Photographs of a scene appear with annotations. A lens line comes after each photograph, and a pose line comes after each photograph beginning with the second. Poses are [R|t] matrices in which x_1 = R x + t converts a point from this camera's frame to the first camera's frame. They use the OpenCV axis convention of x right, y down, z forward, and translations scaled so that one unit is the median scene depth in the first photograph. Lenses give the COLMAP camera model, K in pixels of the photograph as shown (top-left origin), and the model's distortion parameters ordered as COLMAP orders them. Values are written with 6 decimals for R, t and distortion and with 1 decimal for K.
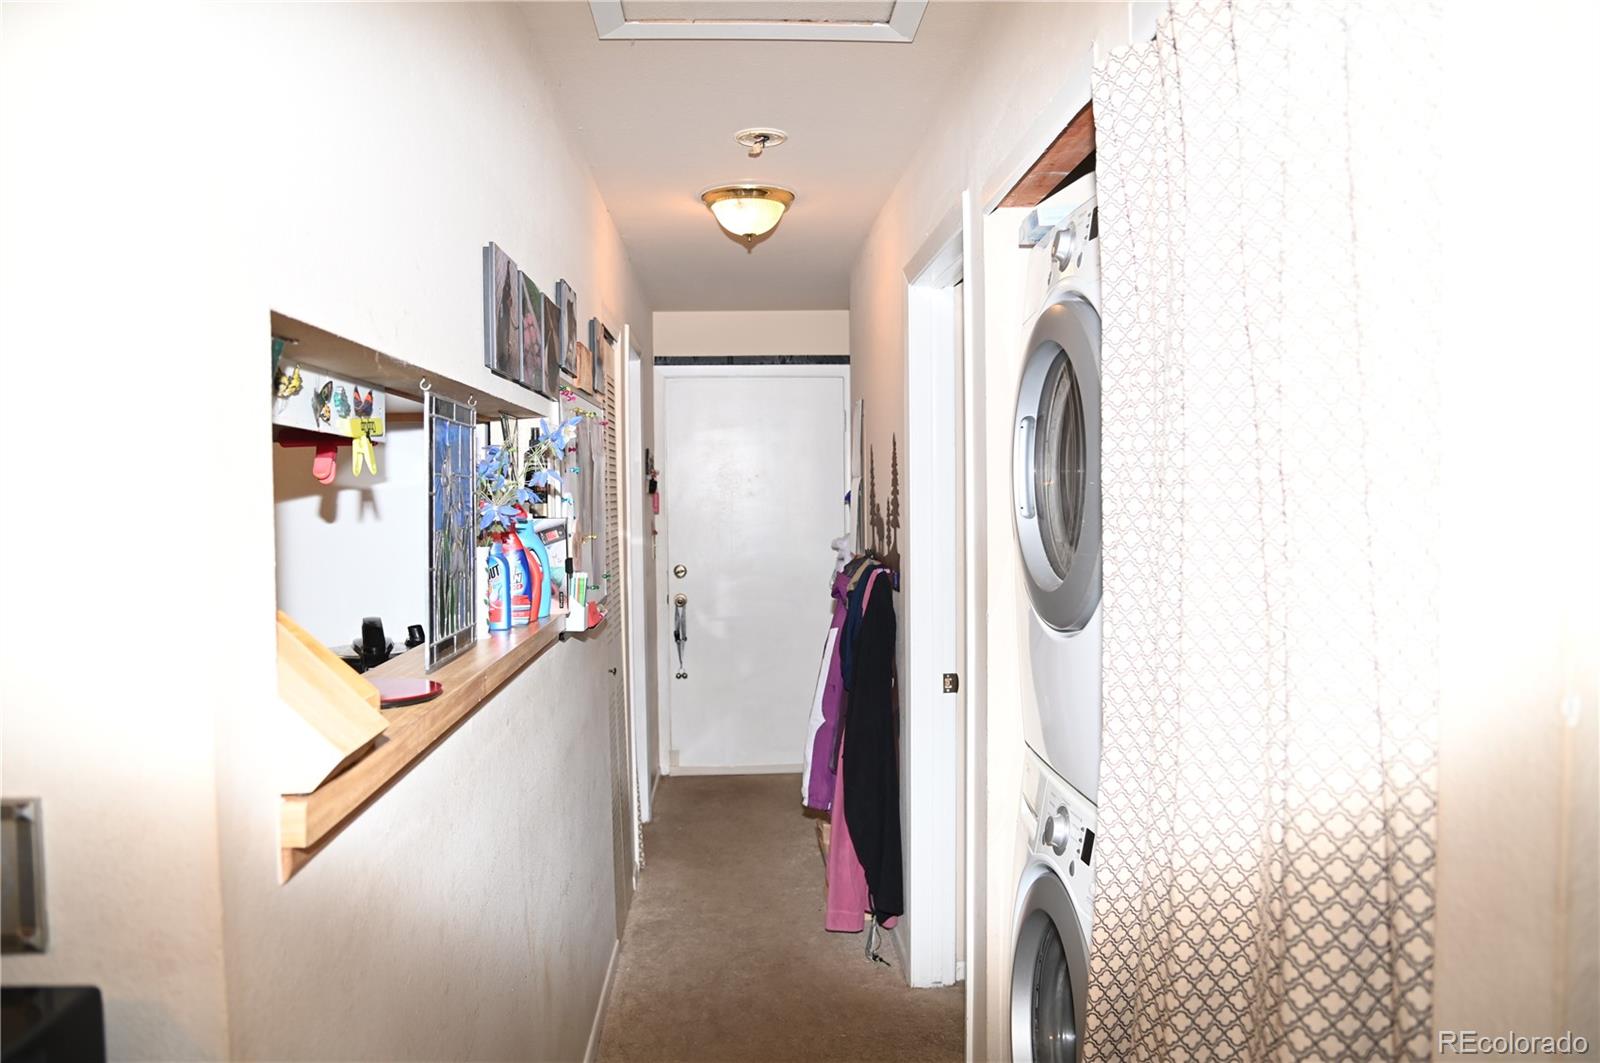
lens RADIAL K [[1124.5, 0, 807.0], [0, 1124.5, 527.9], [0, 0, 1]] dist [-0.104813, 0.058109]
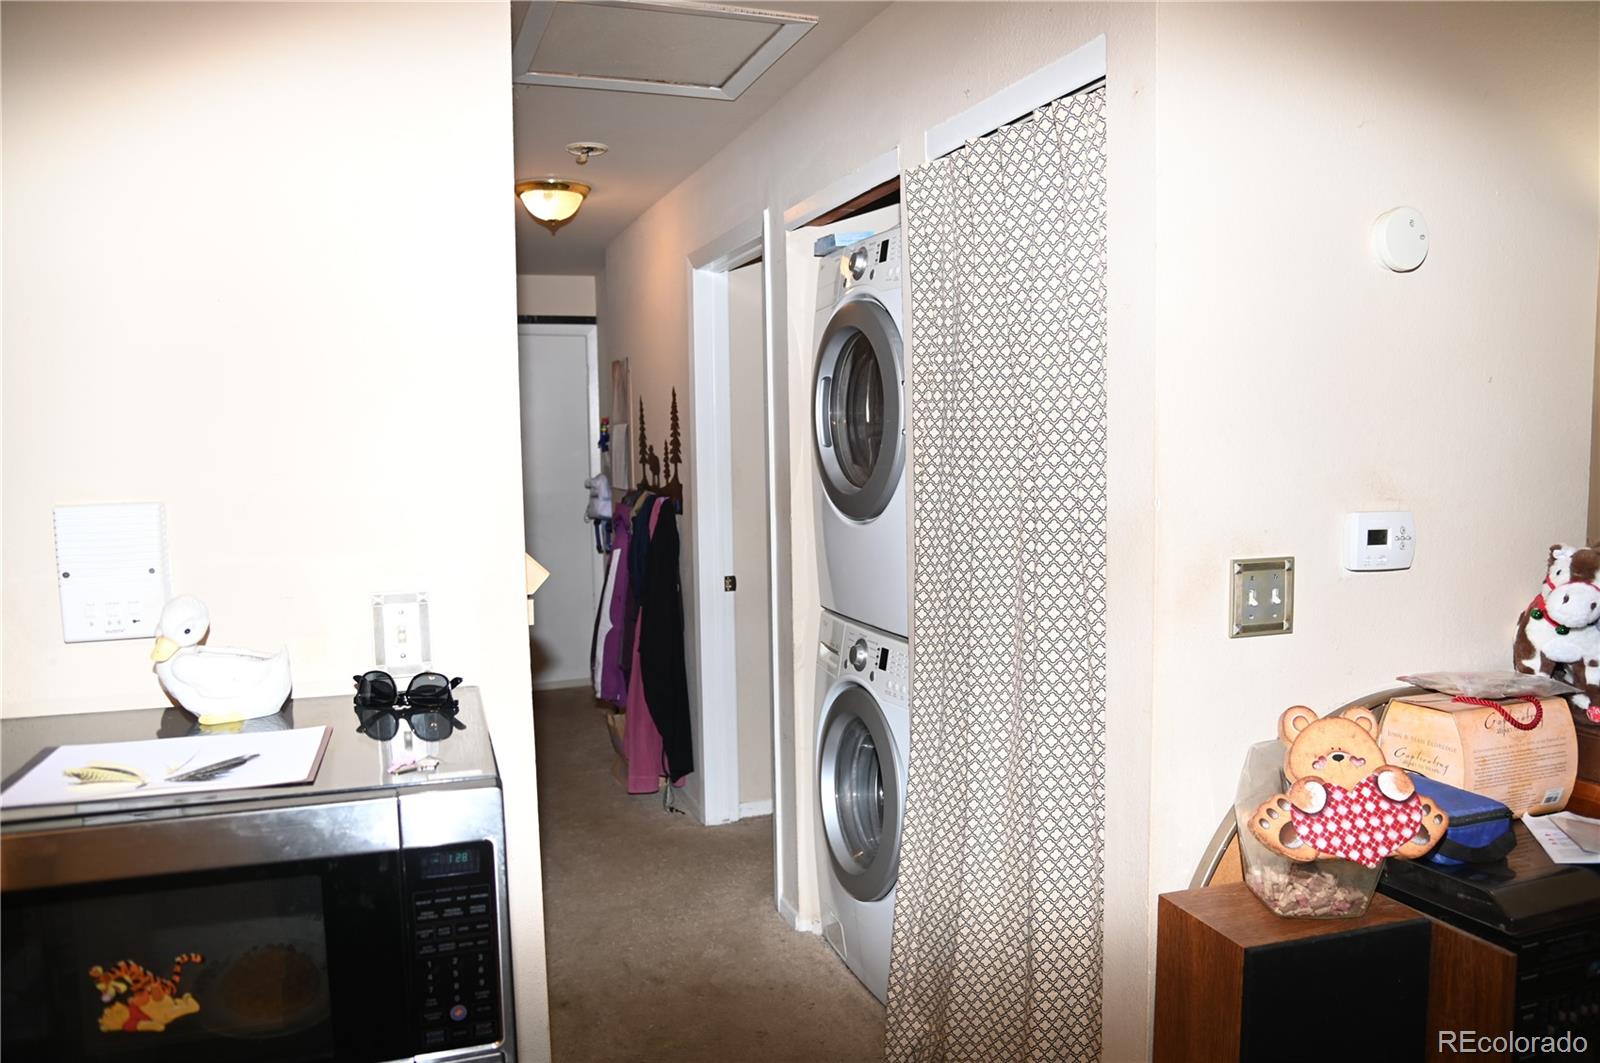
lens RADIAL K [[1124.5, 0, 792.4], [0, 1124.5, 529.6], [0, 0, 1]] dist [-0.104813, 0.058109]
pose [[0.958644, -0.032021, 0.282800, -0.155363], [0.019065, 0.998644, 0.048446, 0.015958], [-0.283967, -0.041051, 0.957955, -0.229321]]
